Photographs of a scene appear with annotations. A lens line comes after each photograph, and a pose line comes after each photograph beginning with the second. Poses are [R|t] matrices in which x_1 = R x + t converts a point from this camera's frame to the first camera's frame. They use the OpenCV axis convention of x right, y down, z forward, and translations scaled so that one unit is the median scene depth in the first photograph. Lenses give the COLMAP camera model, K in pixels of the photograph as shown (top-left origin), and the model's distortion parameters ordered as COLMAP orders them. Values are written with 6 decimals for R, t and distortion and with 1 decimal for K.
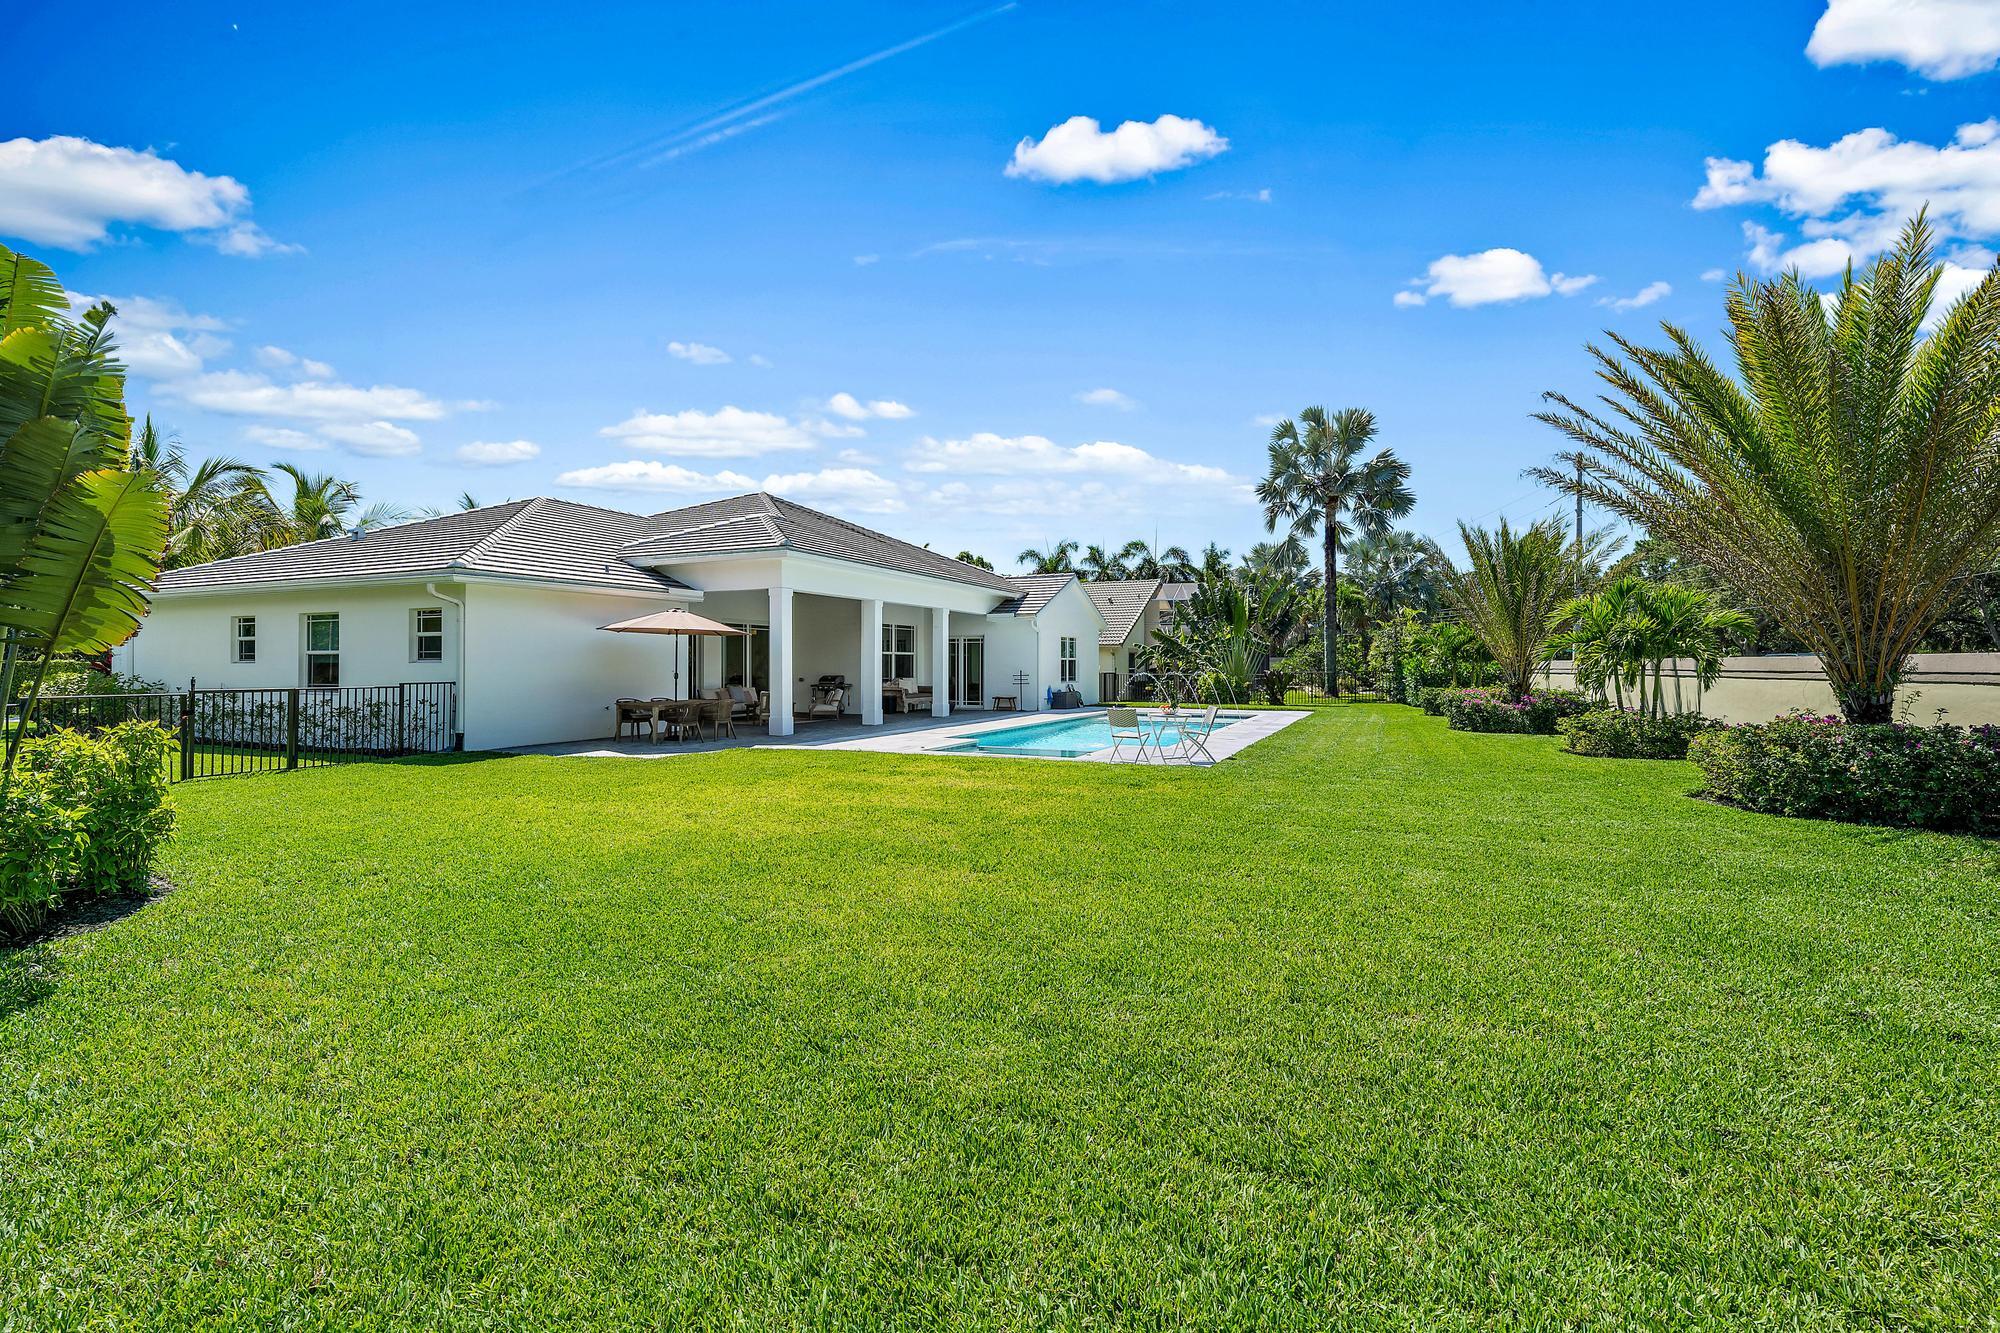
lens RADIAL K [[865.8, 0, 990.1], [0, 865.8, 664.0], [0, 0, 1]] dist [0.000793, 0.000006]
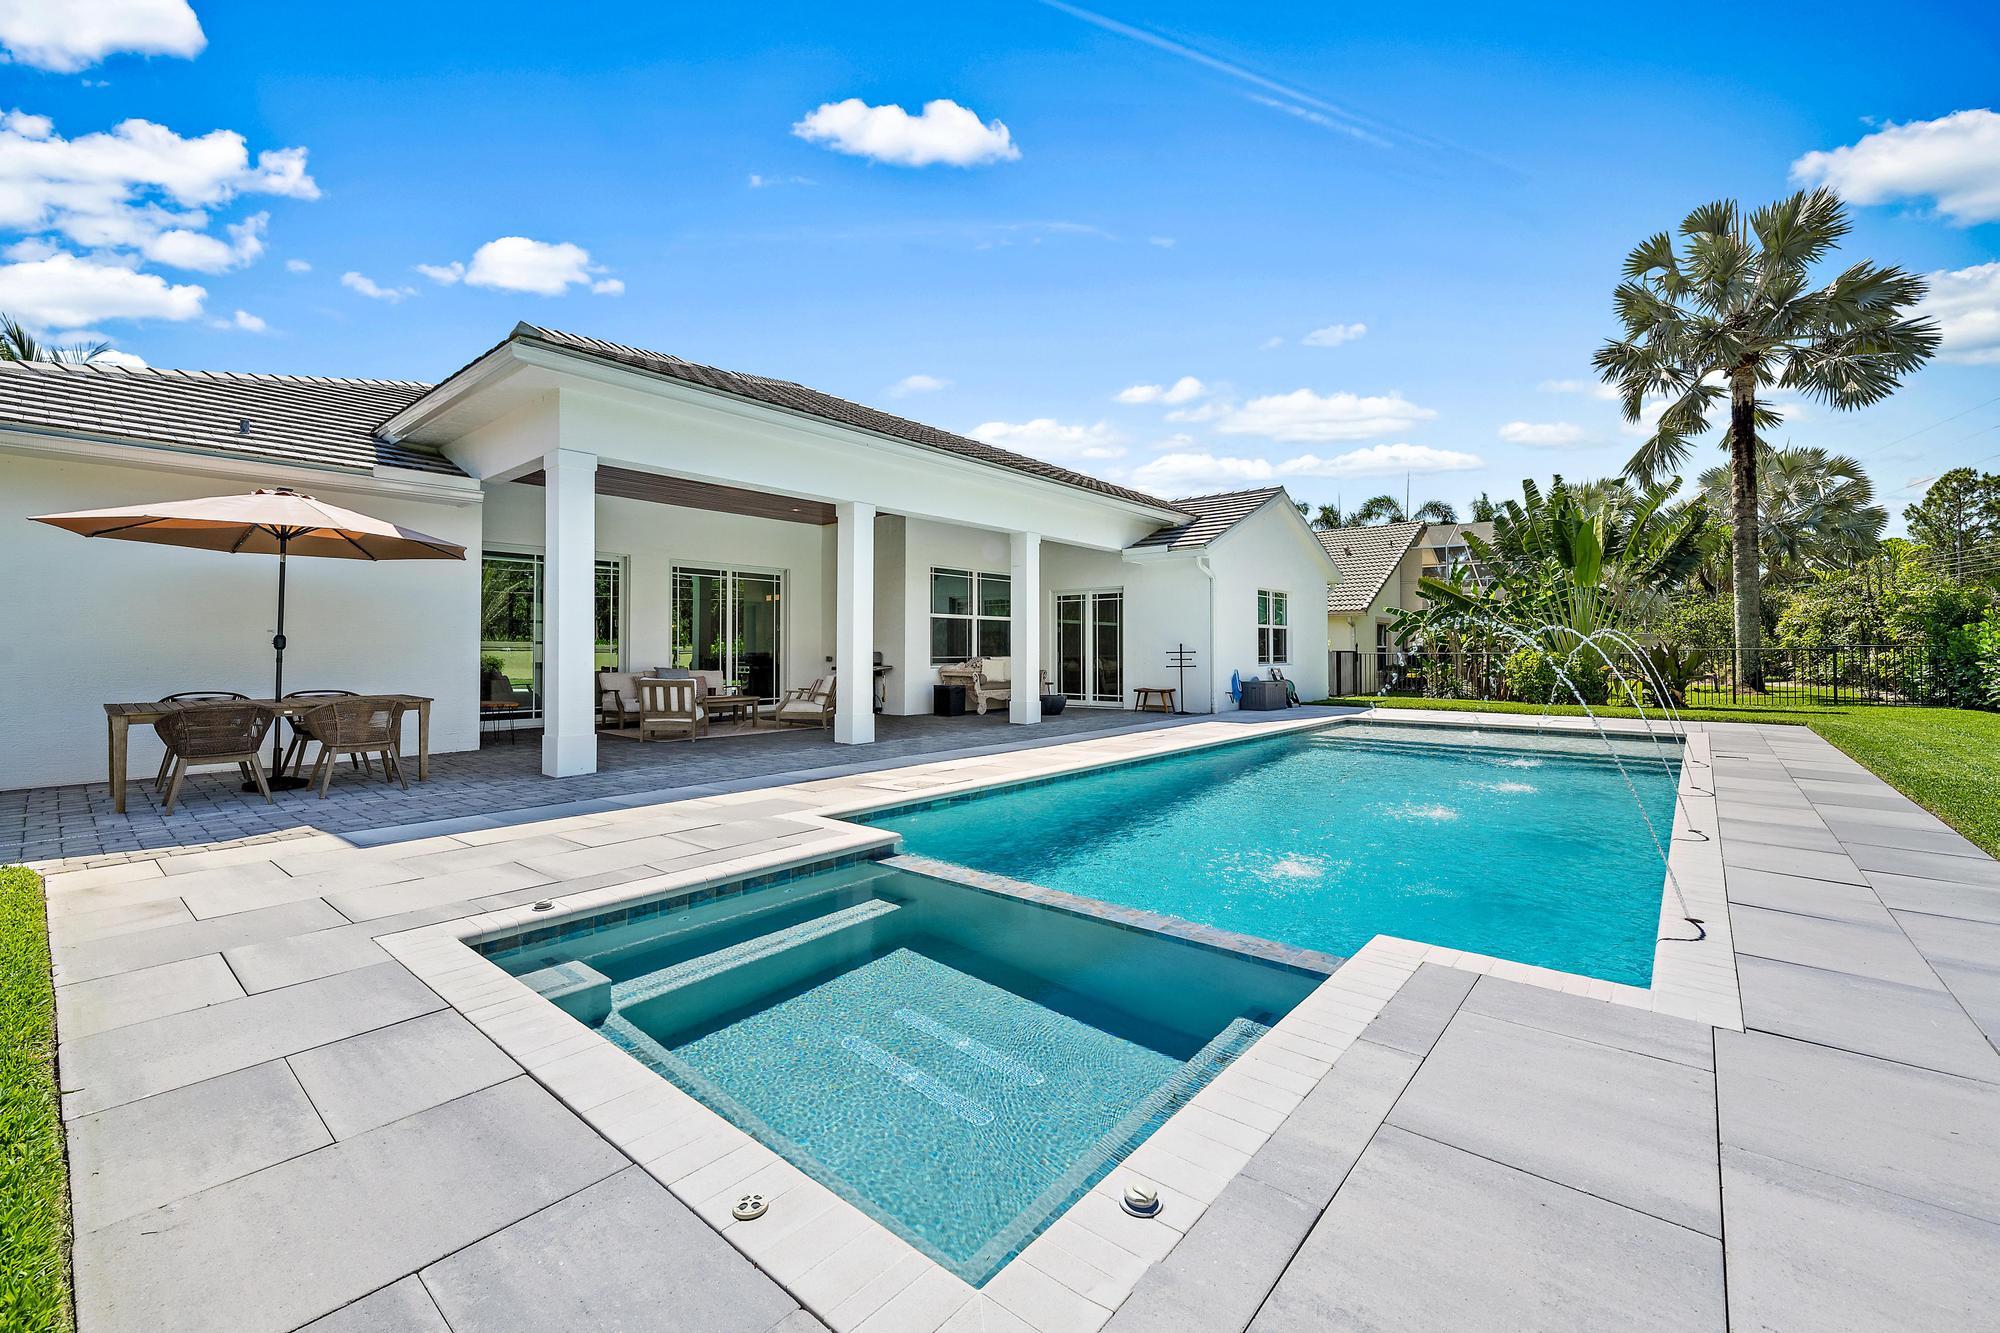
lens RADIAL K [[827.7, 0, 979.8], [0, 827.7, 625.5], [0, 0, 1]] dist [-0.004445, 0.000046]
pose [[0.960199, -0.010506, -0.279117, 0.047548], [0.002432, 0.999569, -0.029256, 0.008615], [0.279305, 0.027412, 0.959811, 0.331827]]
